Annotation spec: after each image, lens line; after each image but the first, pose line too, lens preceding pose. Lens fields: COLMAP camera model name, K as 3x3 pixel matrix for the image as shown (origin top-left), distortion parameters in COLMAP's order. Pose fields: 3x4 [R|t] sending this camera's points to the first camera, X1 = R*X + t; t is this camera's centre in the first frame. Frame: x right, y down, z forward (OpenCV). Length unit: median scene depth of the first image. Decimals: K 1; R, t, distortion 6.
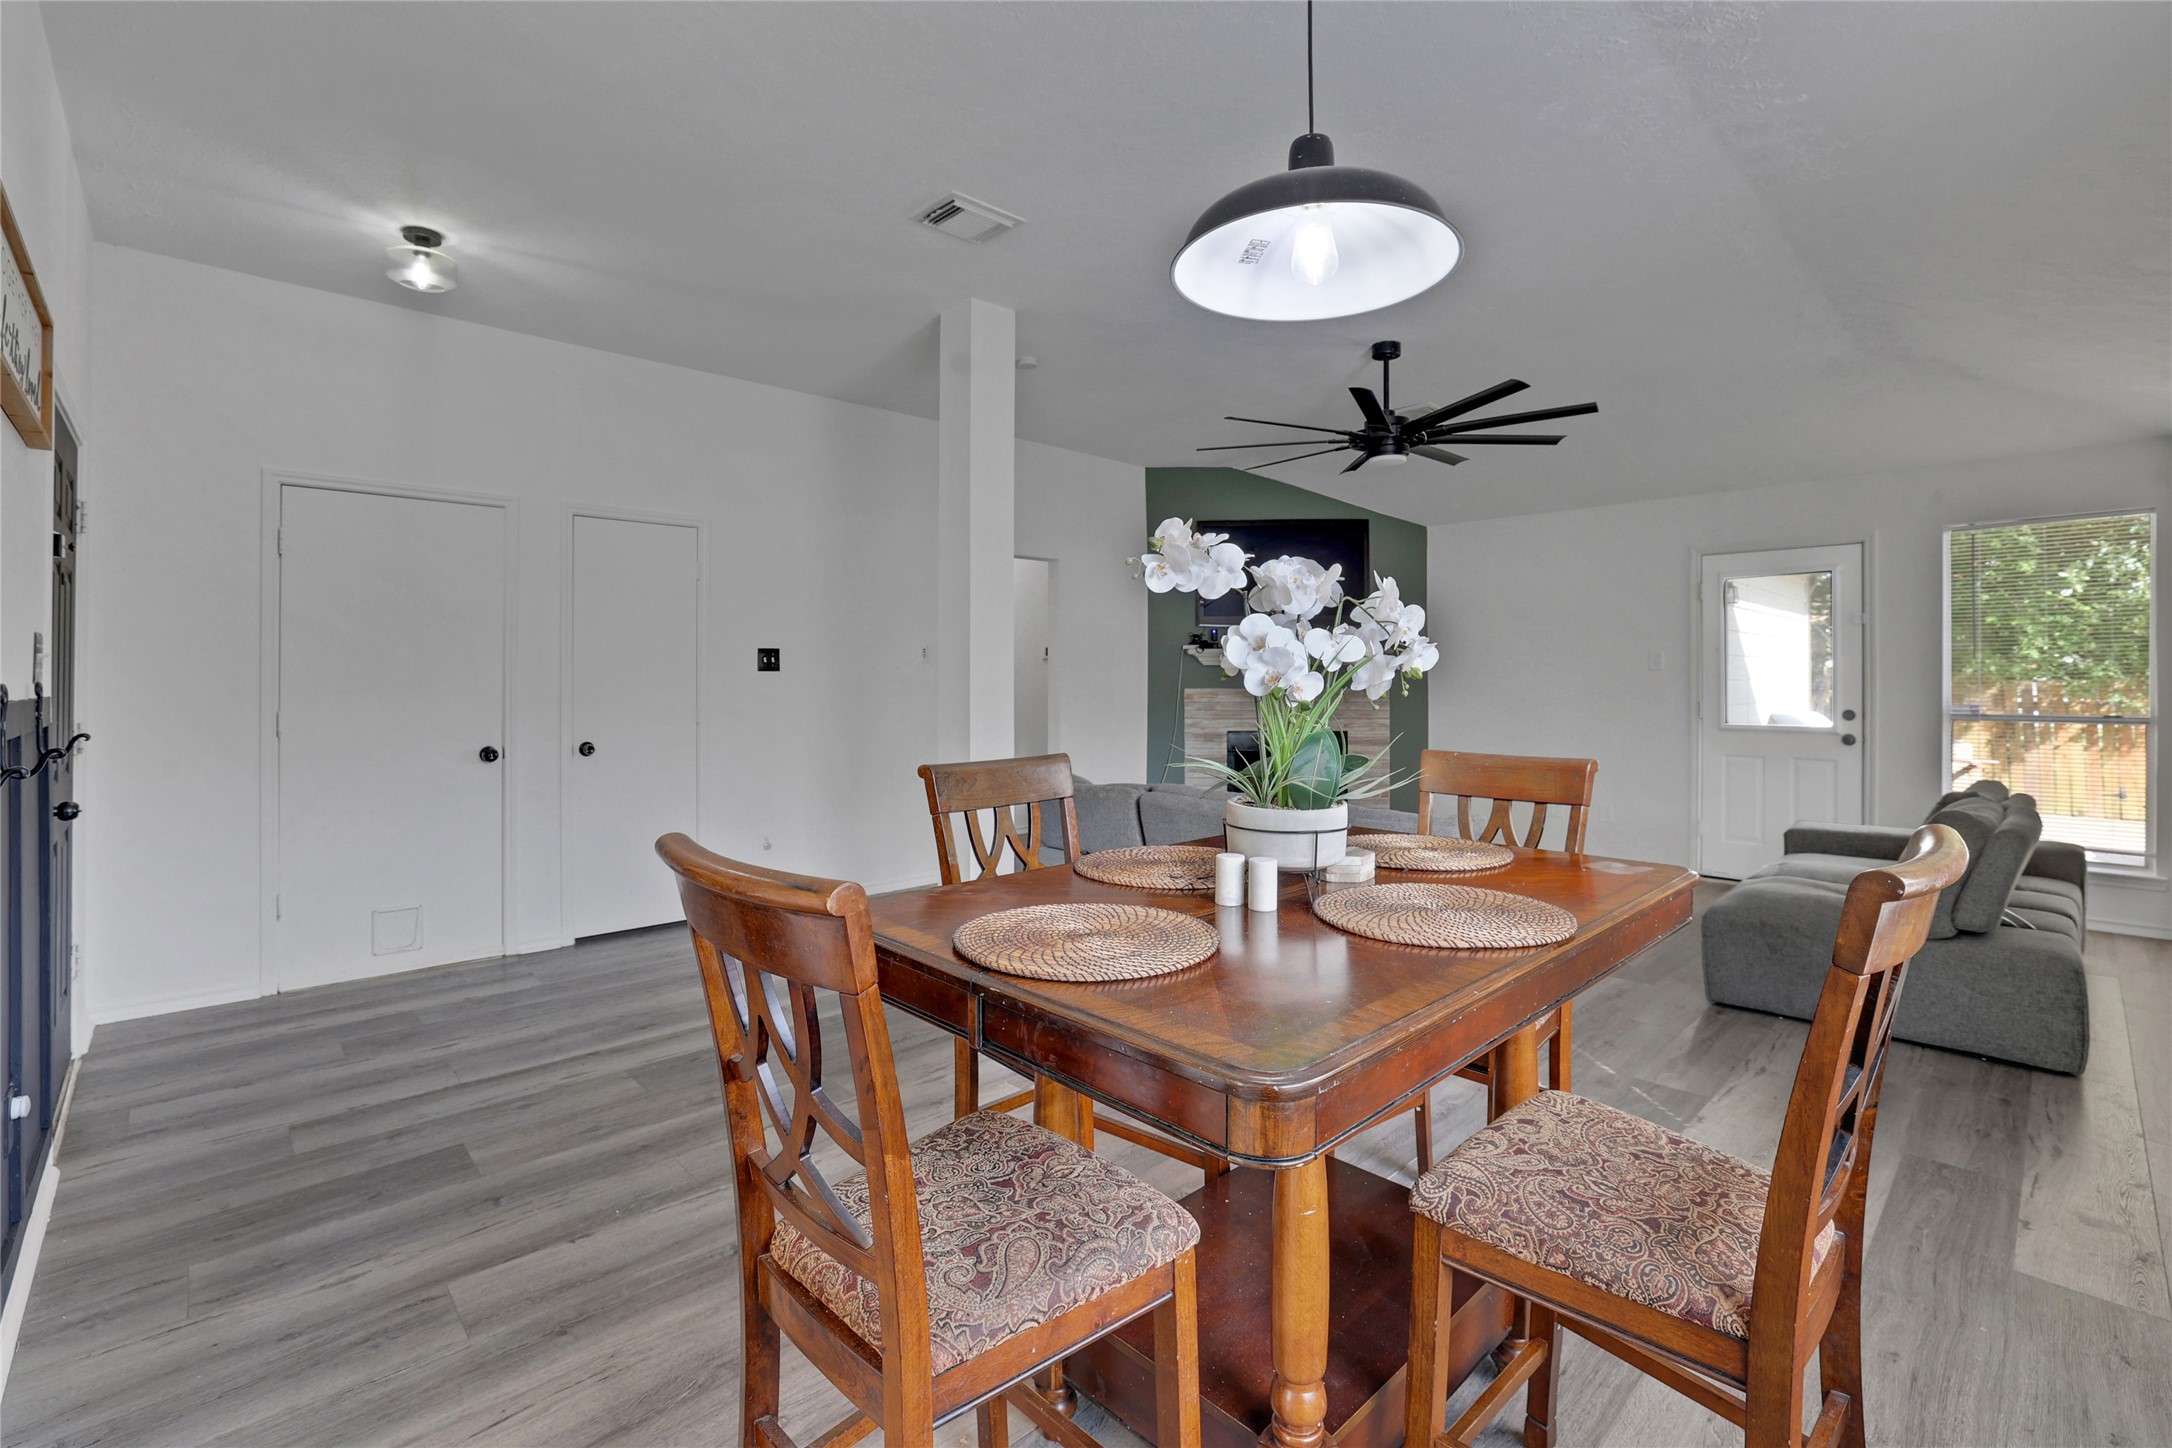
lens RADIAL K [[994.1, 0, 1085.8], [0, 994.1, 681.5], [0, 0, 1]] dist [-0.058879, 0.018664]
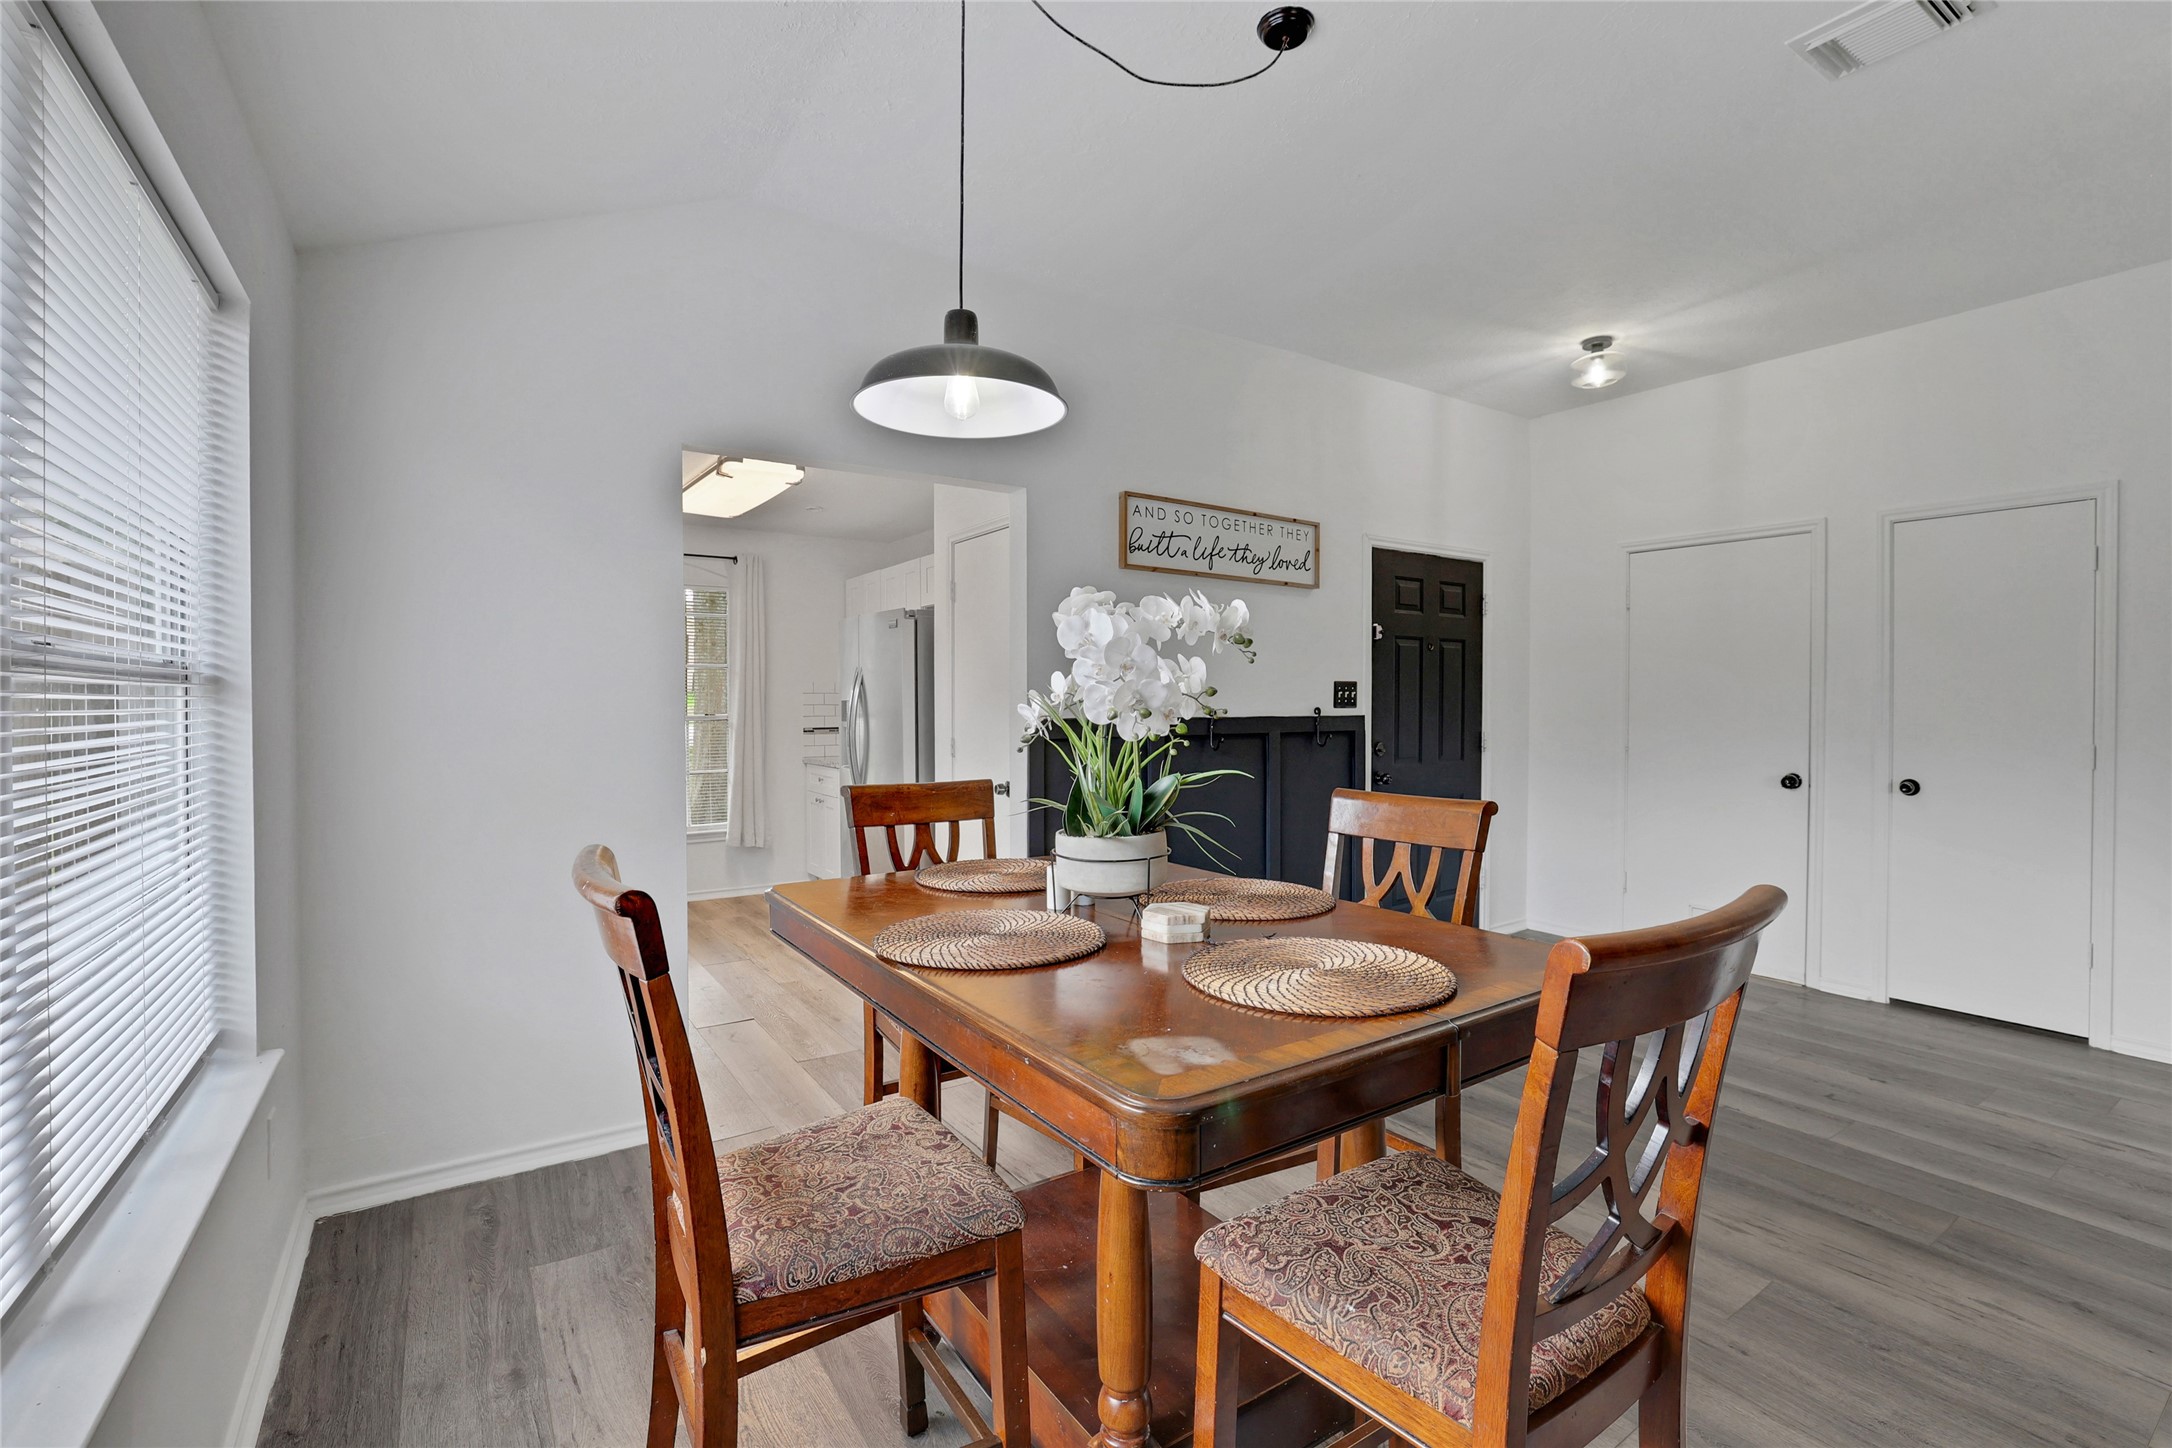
lens RADIAL K [[944.4, 0, 1047.8], [0, 944.4, 711.1], [0, 0, 1]] dist [-0.038469, -0.000034]
pose [[-0.187324, 0.011385, -0.982232, 0.406935], [-0.002328, 0.999925, 0.012035, -0.006245], [0.982295, 0.004541, -0.187284, 0.375668]]
